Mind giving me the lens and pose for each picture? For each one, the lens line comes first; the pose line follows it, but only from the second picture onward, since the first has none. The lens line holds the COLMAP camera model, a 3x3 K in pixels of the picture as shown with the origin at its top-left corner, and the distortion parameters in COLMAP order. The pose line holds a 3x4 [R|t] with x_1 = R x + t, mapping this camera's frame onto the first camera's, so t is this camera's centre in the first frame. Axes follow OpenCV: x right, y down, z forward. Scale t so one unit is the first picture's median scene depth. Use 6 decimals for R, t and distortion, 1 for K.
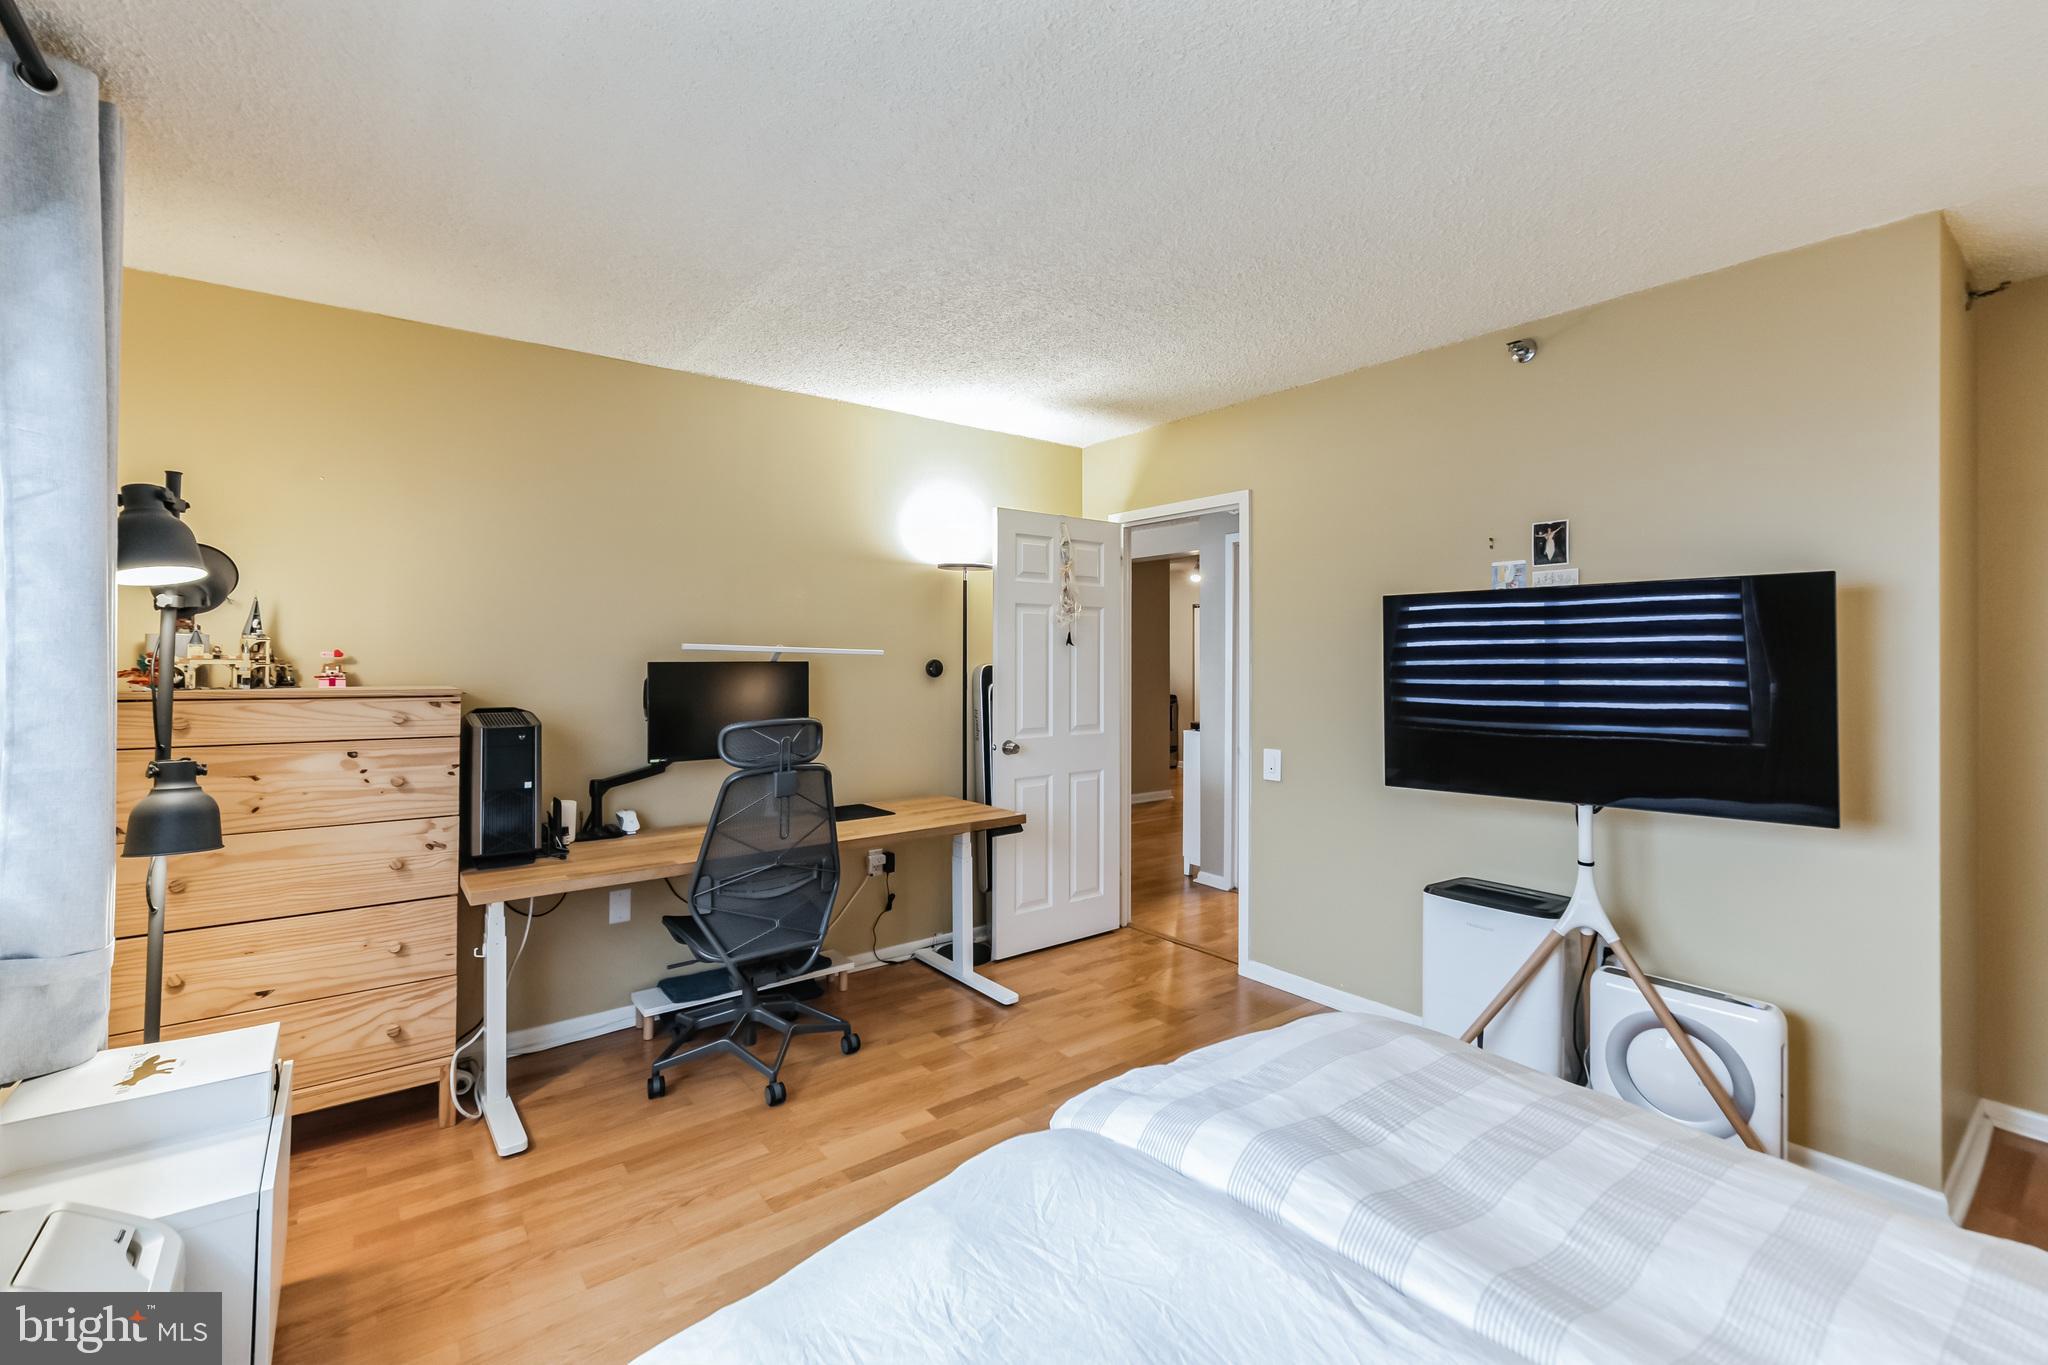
lens RADIAL K [[879.8, 0, 1015.6], [0, 879.8, 647.8], [0, 0, 1]] dist [0.000983, 0.000337]
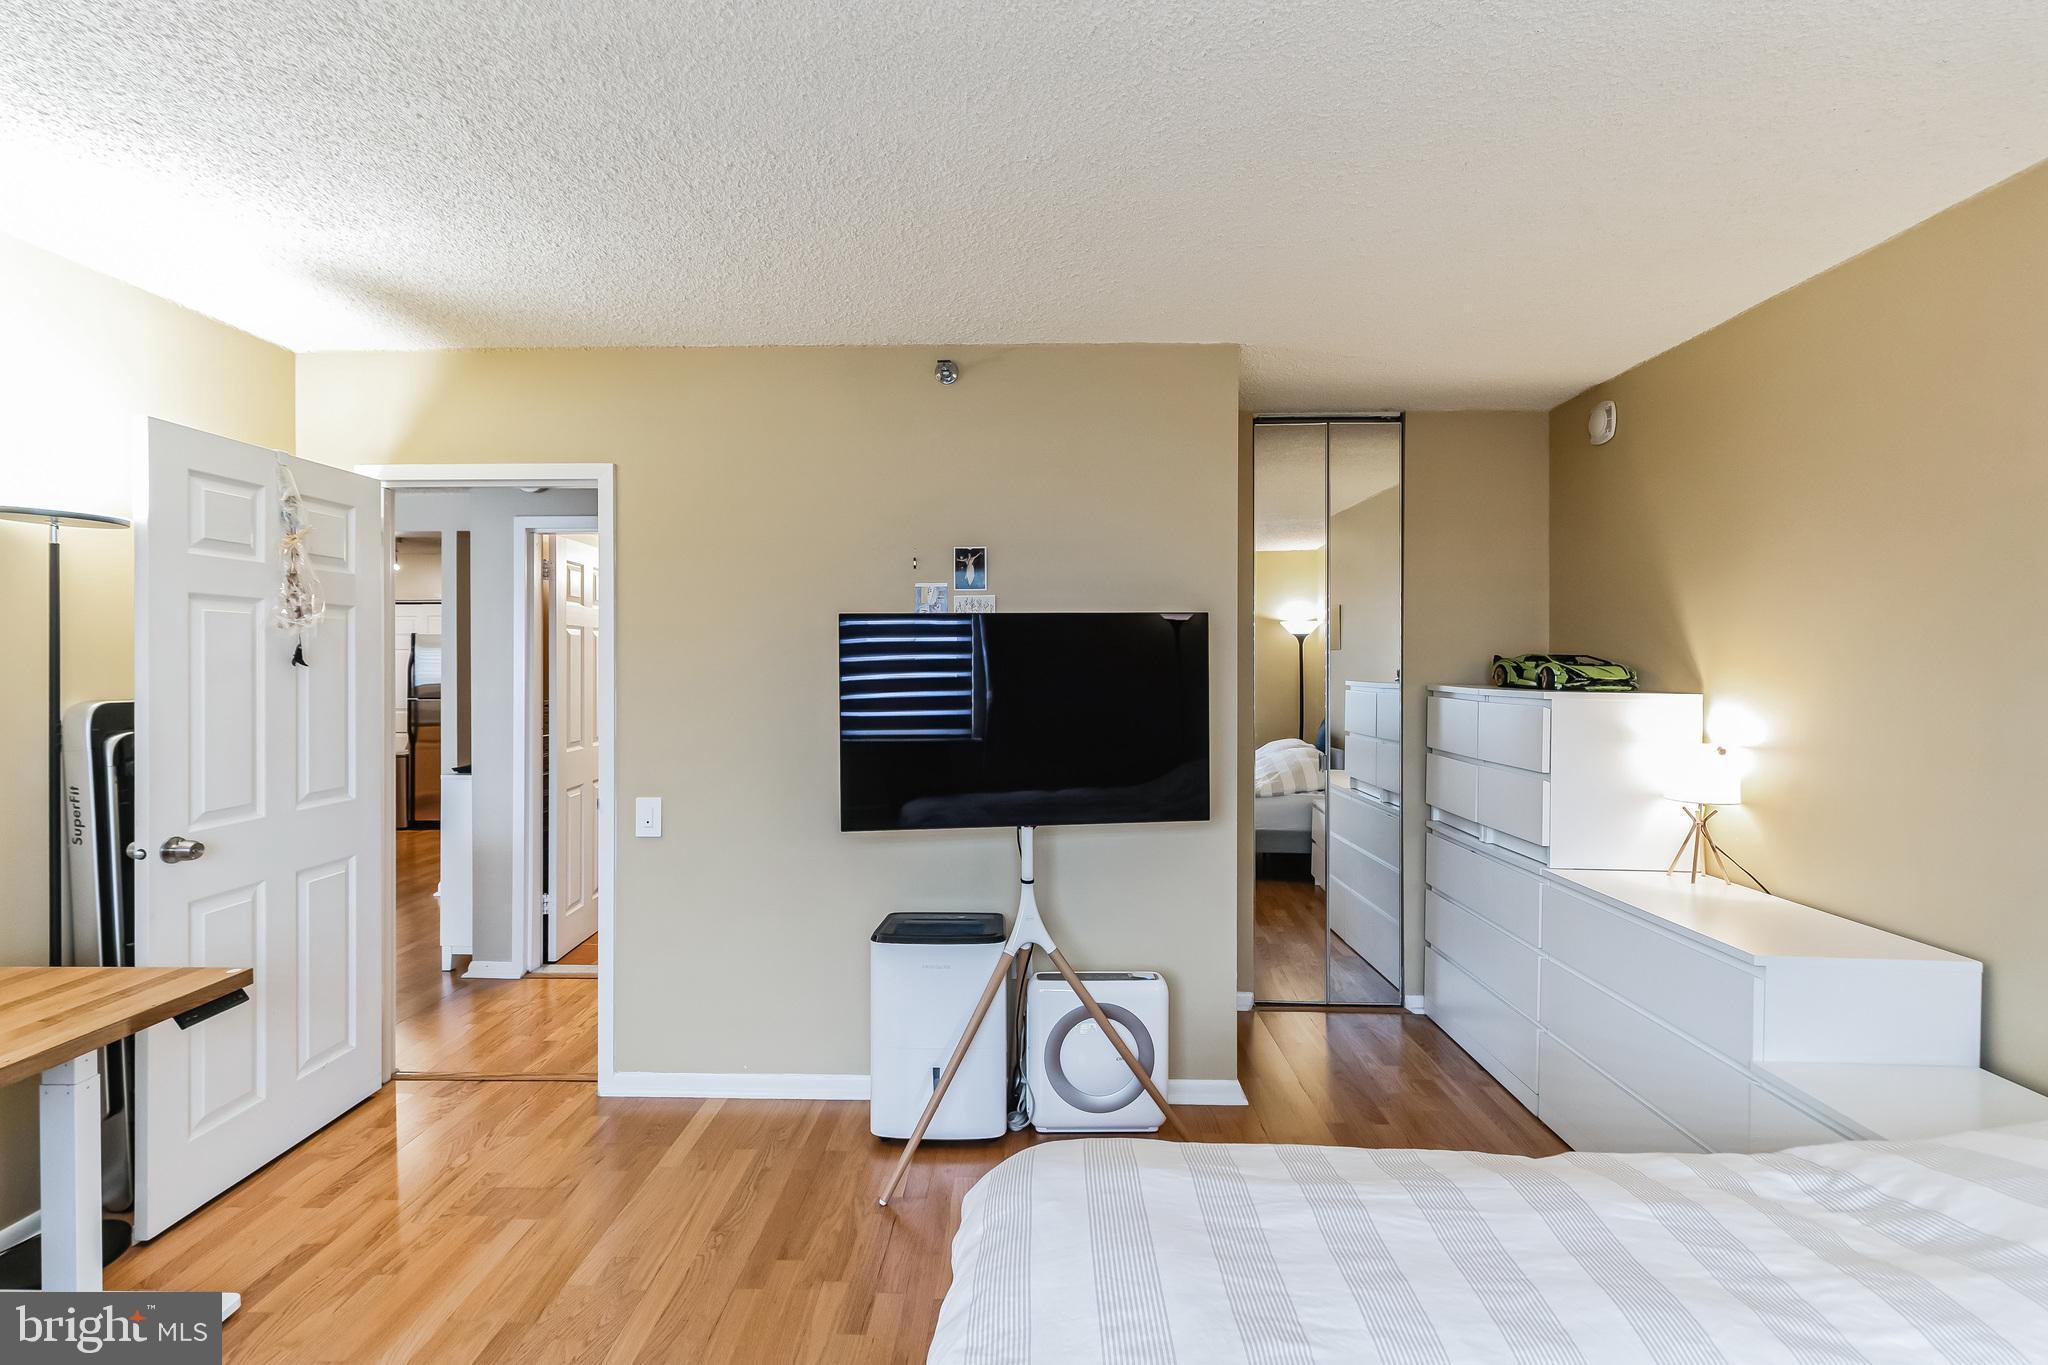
lens RADIAL K [[869.0, 0, 1017.0], [0, 869.0, 659.2], [0, 0, 1]] dist [-0.001310, 0.000520]
pose [[0.628363, -0.000176, 0.777920, -0.137693], [-0.005775, 0.999971, 0.004891, -0.018805], [-0.777899, -0.007566, 0.628344, 0.321648]]
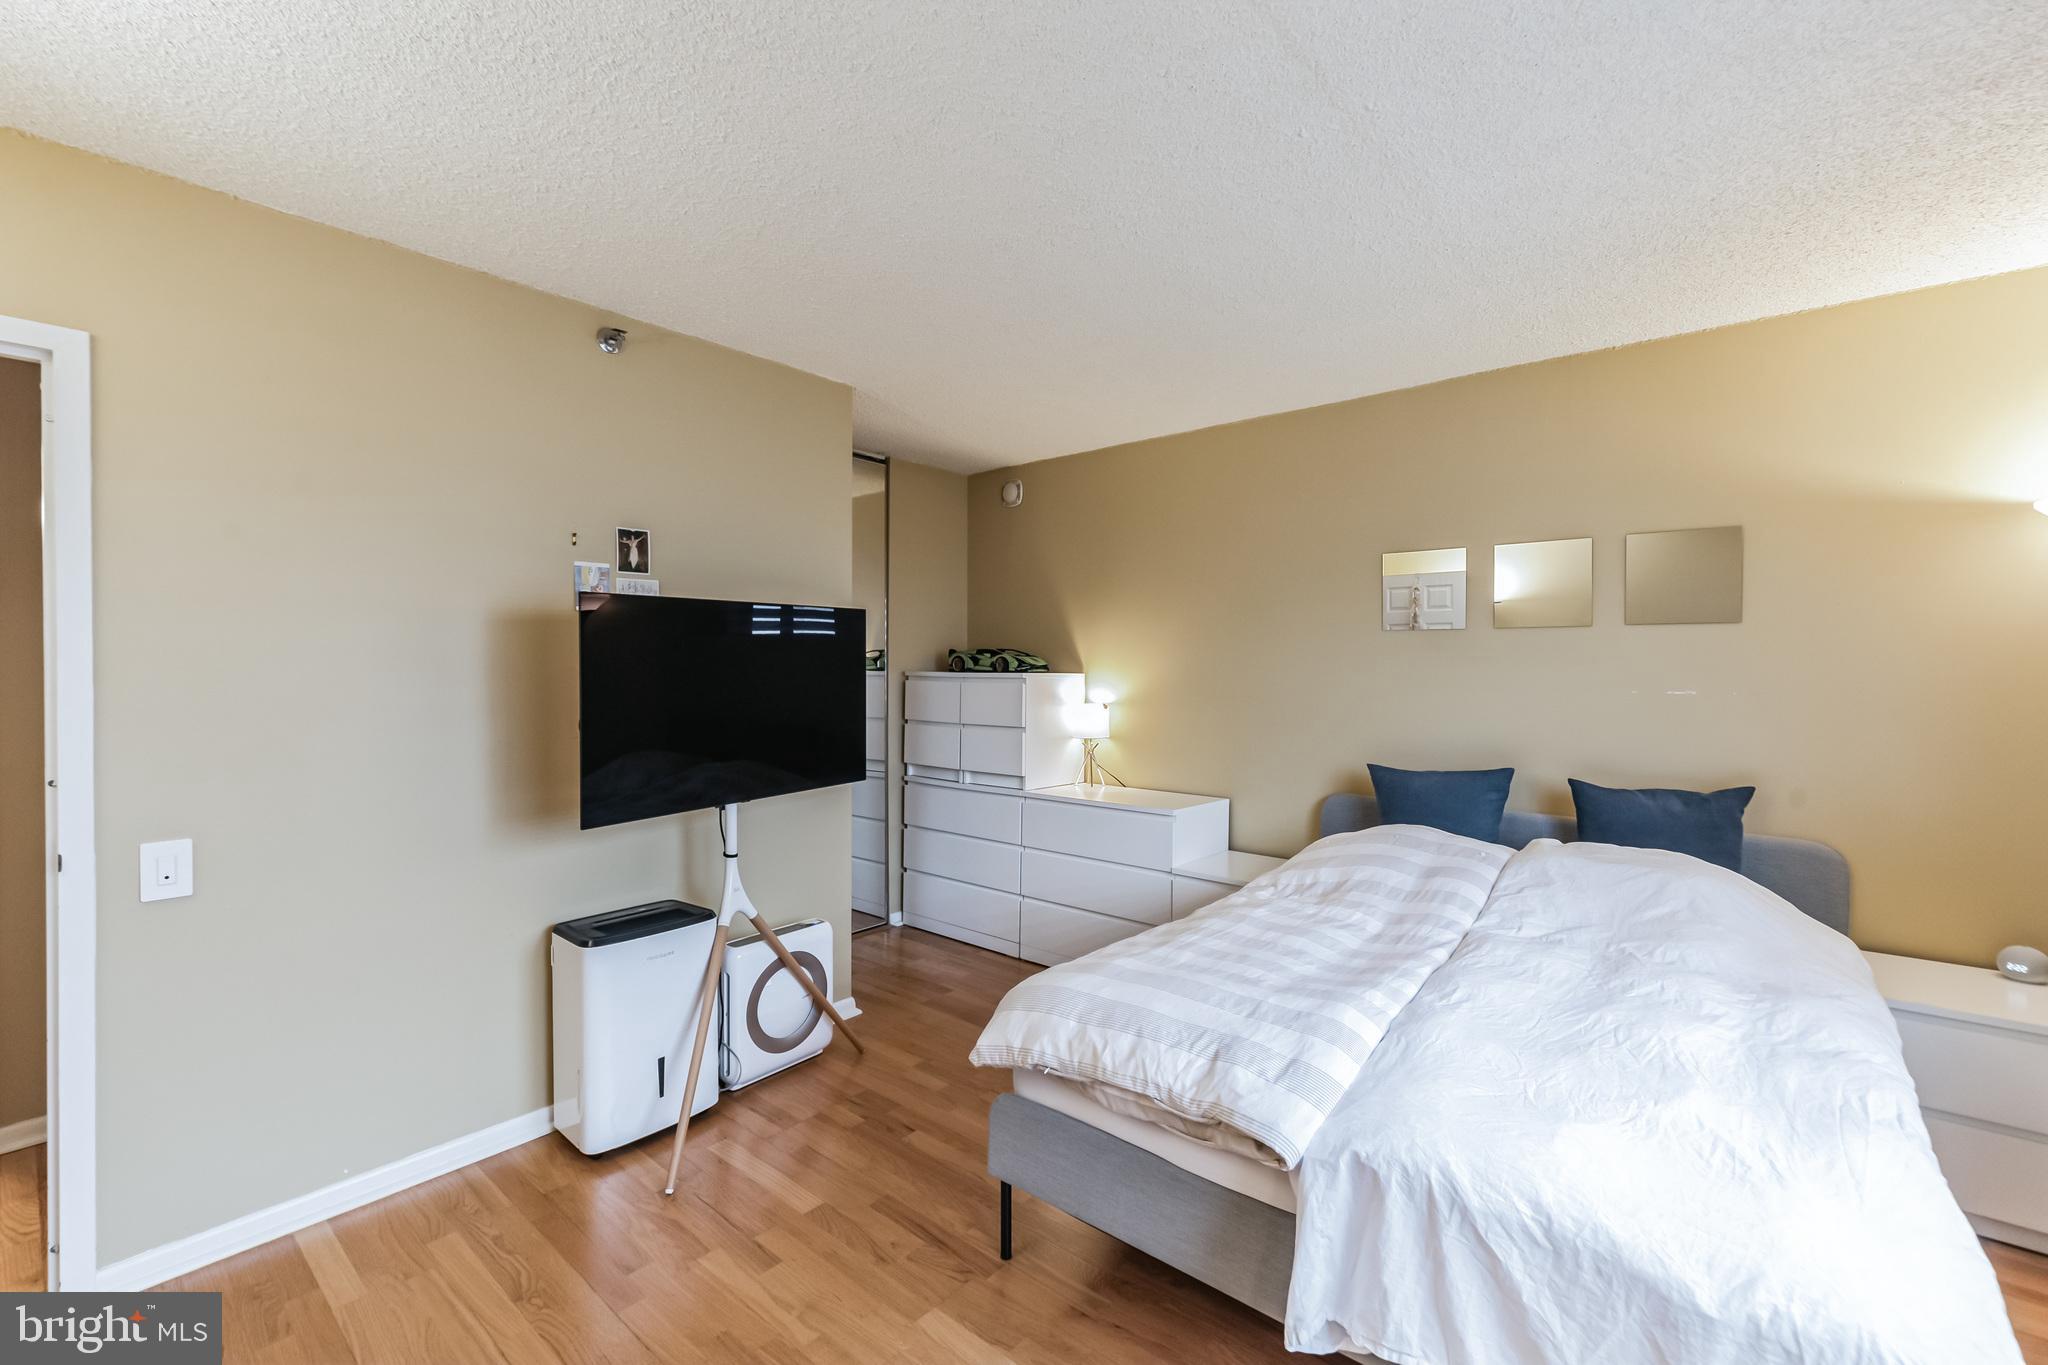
lens RADIAL K [[876.2, 0, 1016.3], [0, 876.2, 659.6], [0, 0, 1]] dist [0.000269, 0.000060]
pose [[-0.204453, -0.001625, 0.978875, -0.432883], [-0.013092, 0.999914, -0.001074, -0.002051], [-0.978789, -0.013035, -0.204456, 0.768546]]
